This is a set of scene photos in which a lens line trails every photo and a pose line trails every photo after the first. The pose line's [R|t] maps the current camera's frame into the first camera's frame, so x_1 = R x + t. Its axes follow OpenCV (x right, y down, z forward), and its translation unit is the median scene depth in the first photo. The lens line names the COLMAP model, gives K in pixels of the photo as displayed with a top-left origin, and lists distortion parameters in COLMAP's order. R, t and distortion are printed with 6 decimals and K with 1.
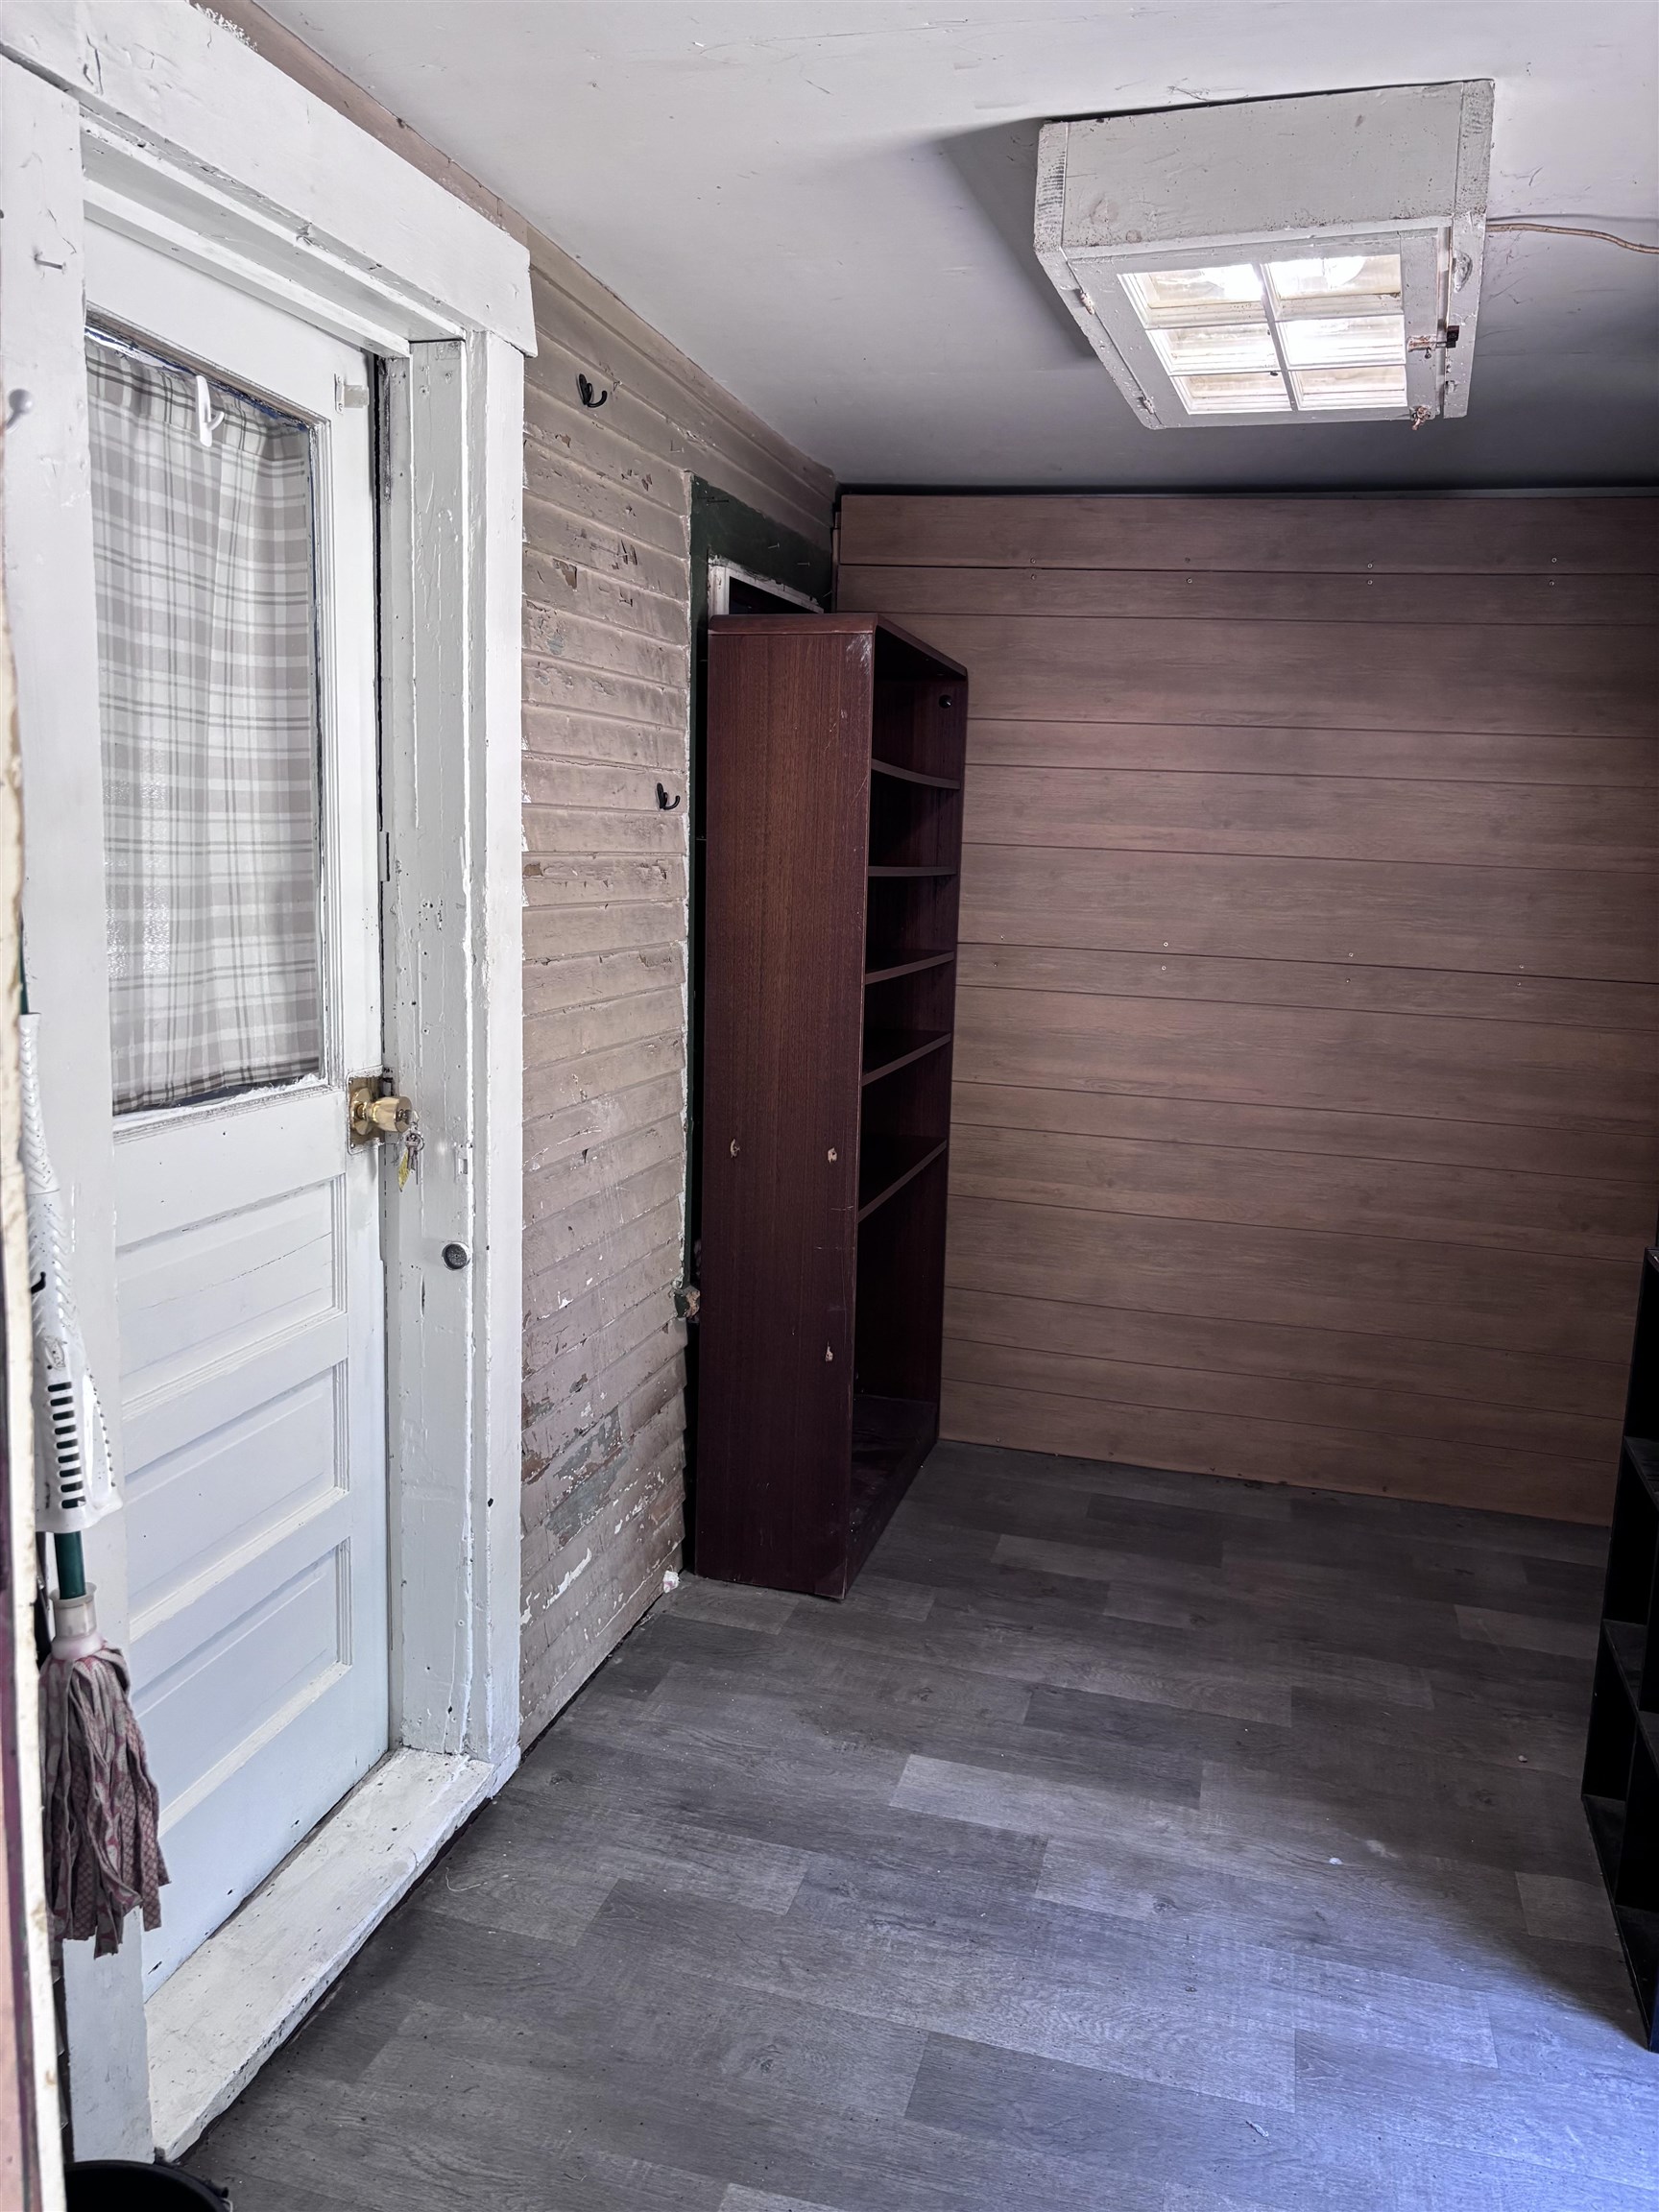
lens RADIAL K [[1663.6, 0, 829.5], [0, 1663.6, 1106.0], [0, 0, 1]] dist [0.054339, -0.050917]
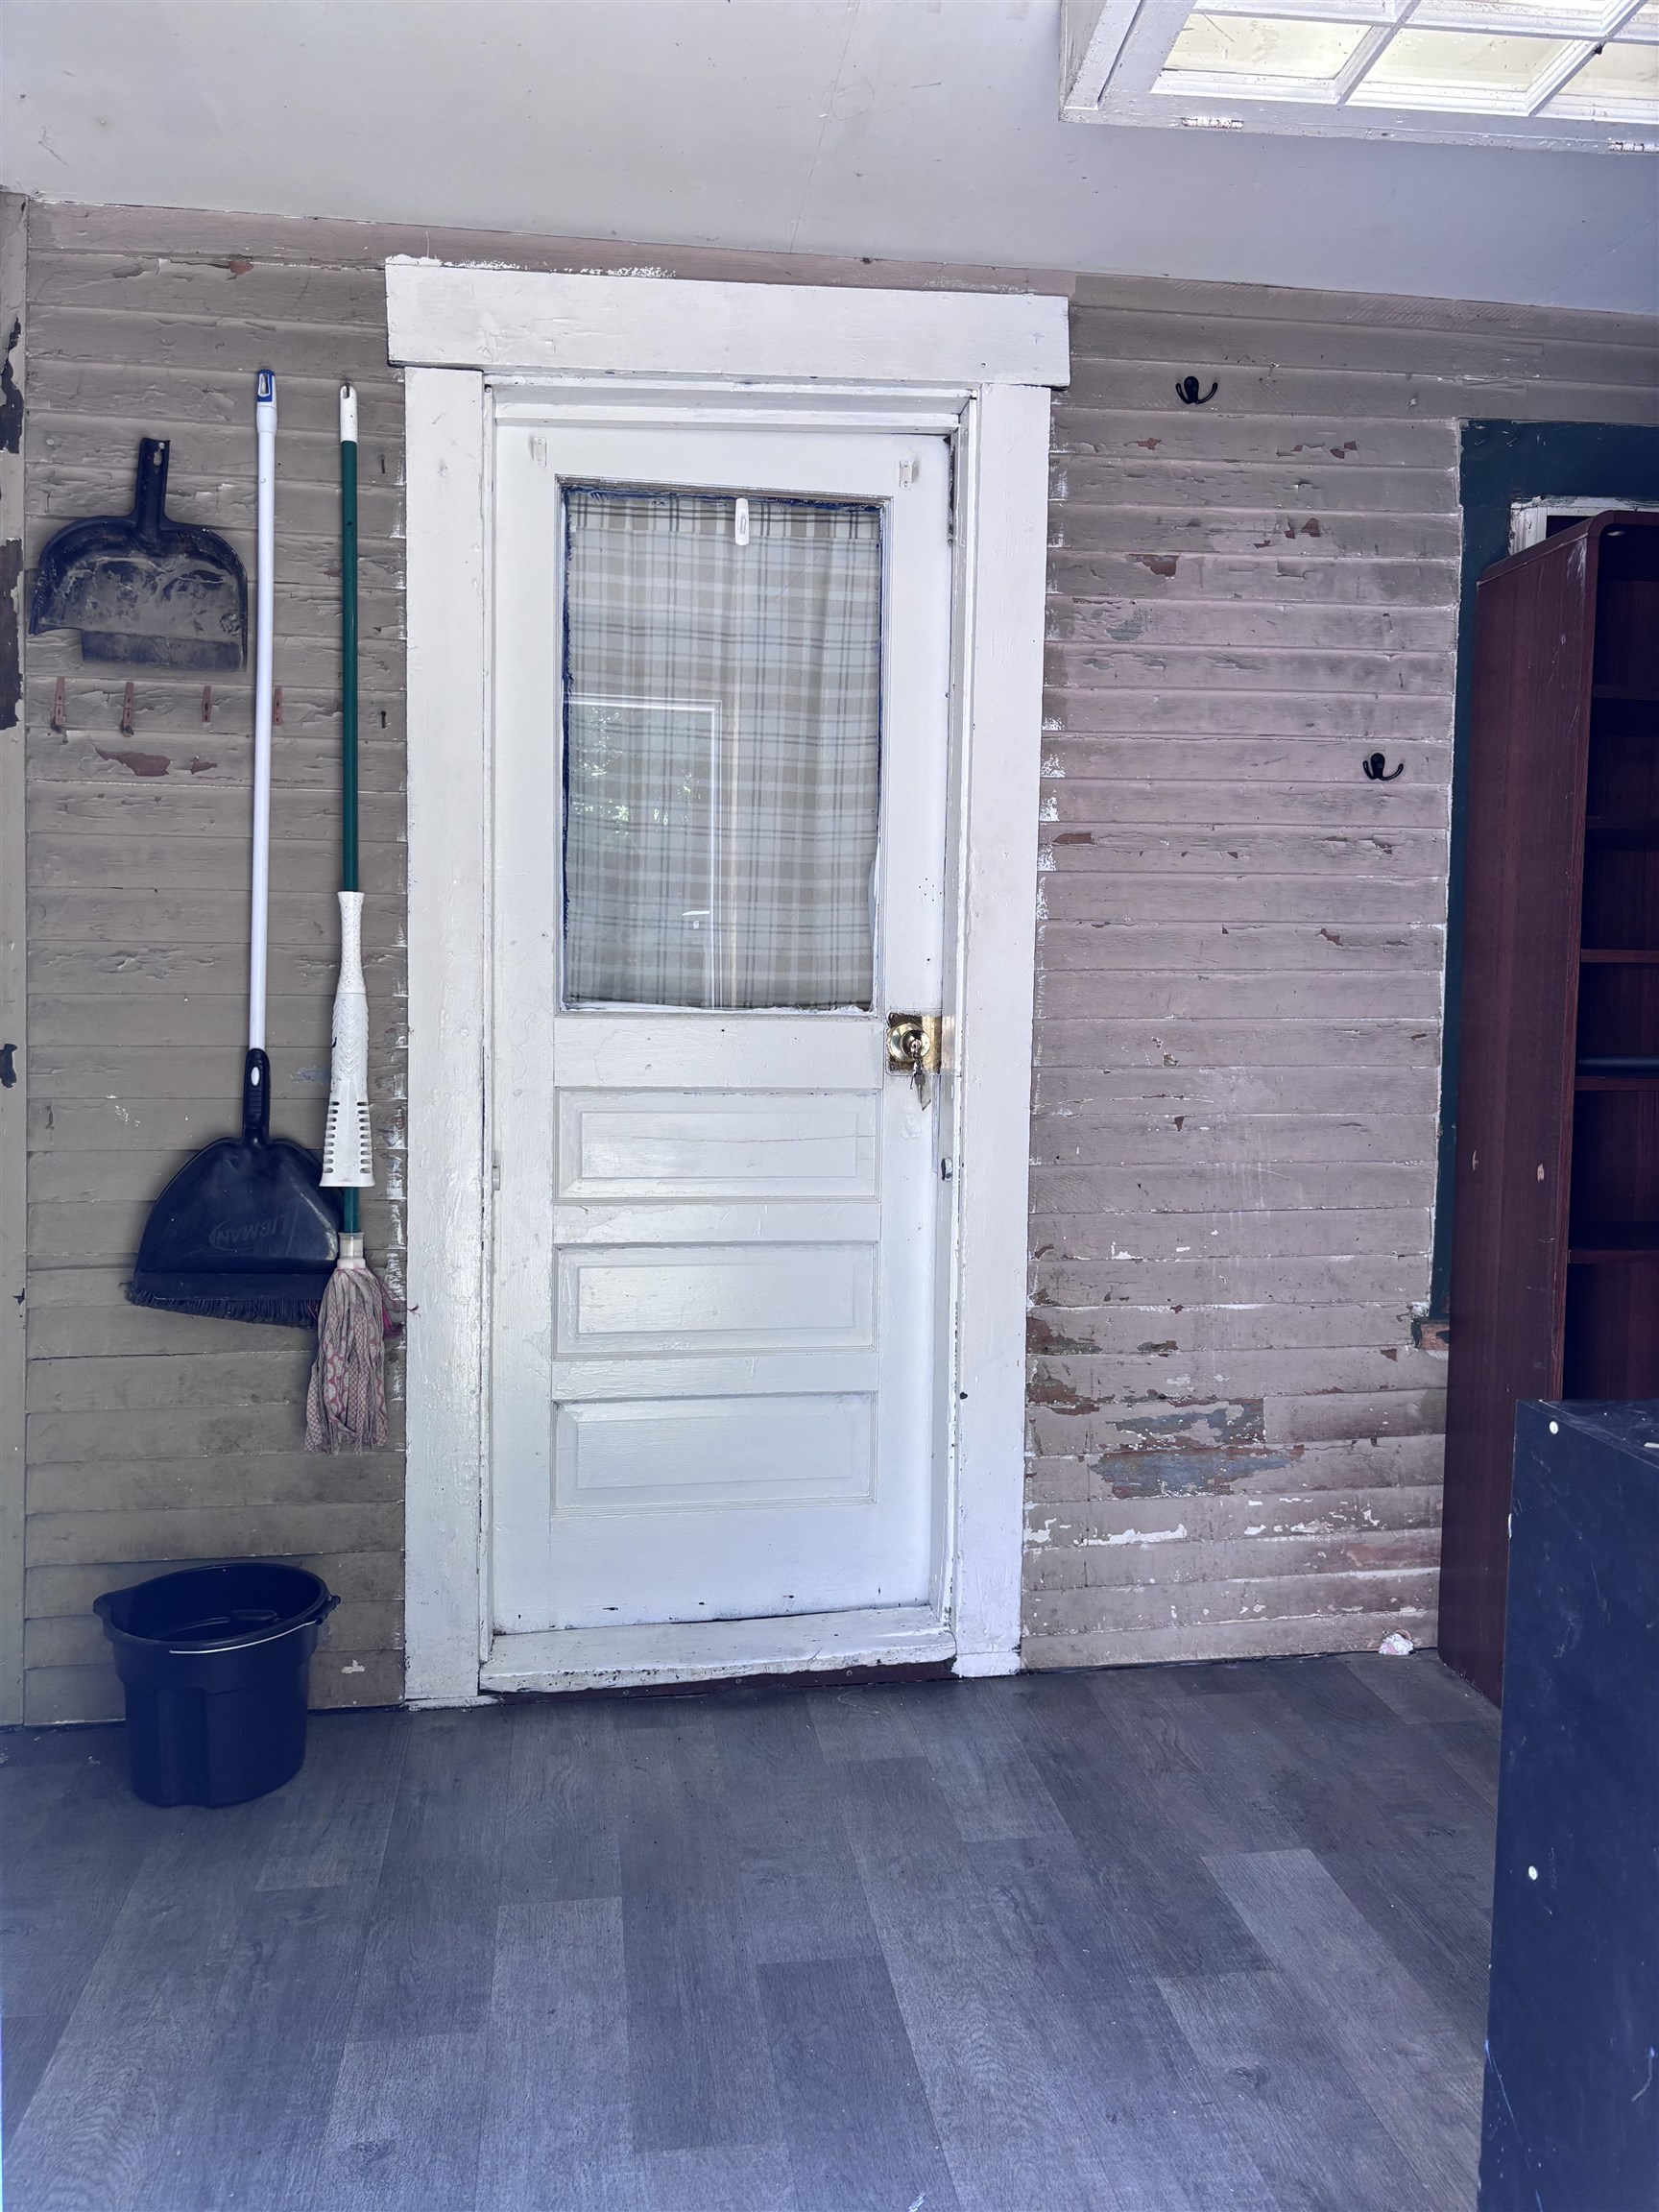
lens RADIAL K [[1682.7, 0, 888.1], [0, 1682.7, 1117.0], [0, 0, 1]] dist [0.003414, -0.000705]
pose [[0.405695, 0.039593, -0.913150, 0.804220], [-0.133193, 0.990958, -0.016208, 0.075611], [0.904252, 0.128201, 0.407300, 0.475378]]
